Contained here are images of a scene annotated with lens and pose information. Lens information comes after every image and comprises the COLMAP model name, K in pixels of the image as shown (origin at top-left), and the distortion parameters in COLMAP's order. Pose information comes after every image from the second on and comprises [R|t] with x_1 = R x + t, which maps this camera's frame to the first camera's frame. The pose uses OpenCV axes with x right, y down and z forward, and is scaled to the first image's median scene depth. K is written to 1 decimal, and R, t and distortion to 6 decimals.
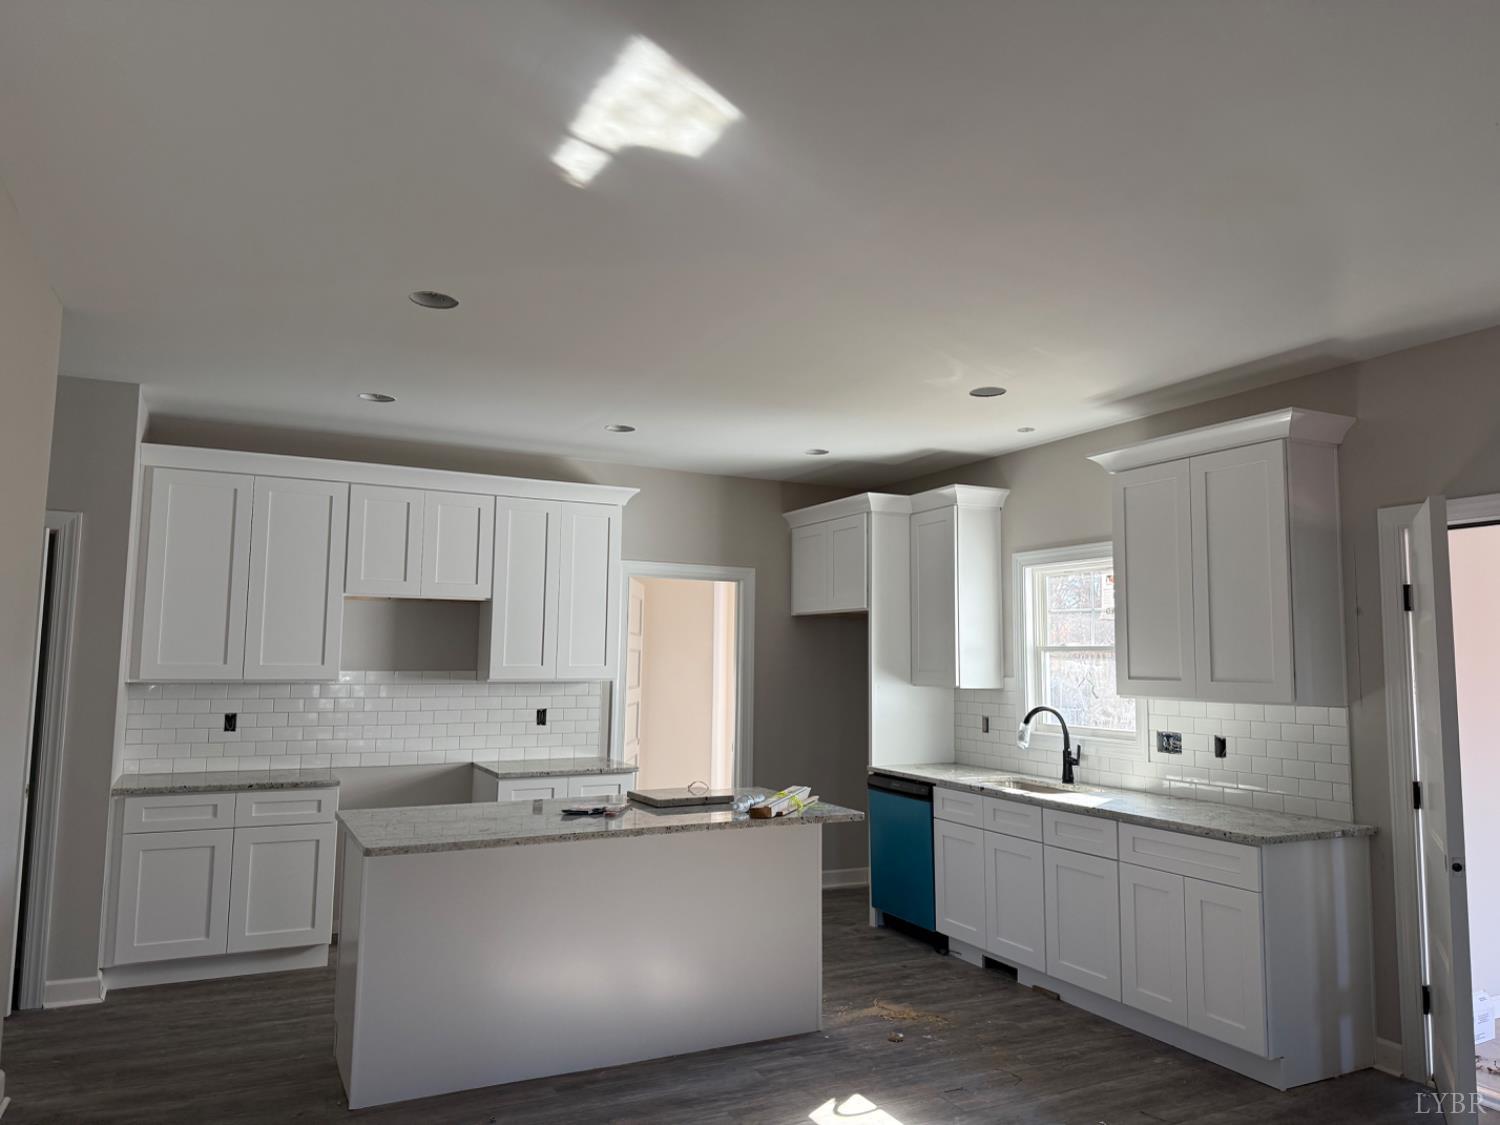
lens RADIAL K [[1037.9, 0, 750.0], [0, 1037.9, 562.5], [0, 0, 1]] dist [0.011562, 0.000631]
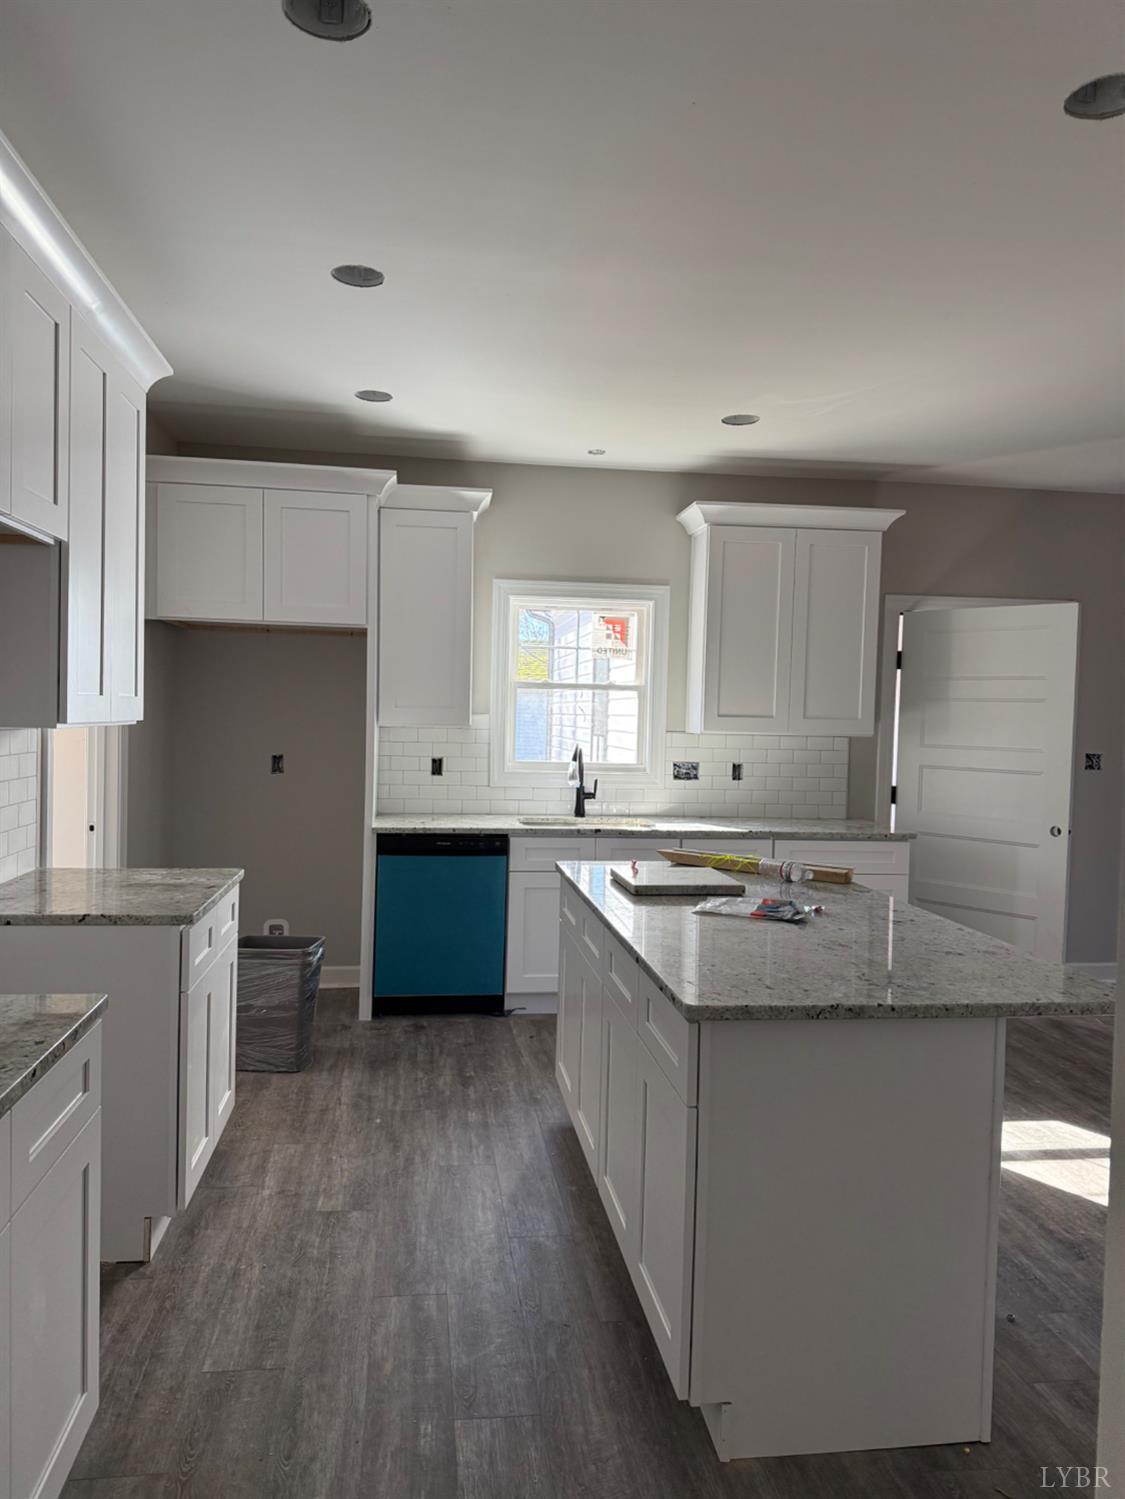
lens RADIAL K [[1037.2, 0, 562.5], [0, 1037.2, 749.5], [0, 0, 1]] dist [0.011562, 0.000631]
pose [[0.324924, -0.028374, 0.945314, -0.658548], [-0.109329, 0.991722, 0.067345, 0.080698], [-0.939400, -0.125233, 0.319132, 0.704882]]
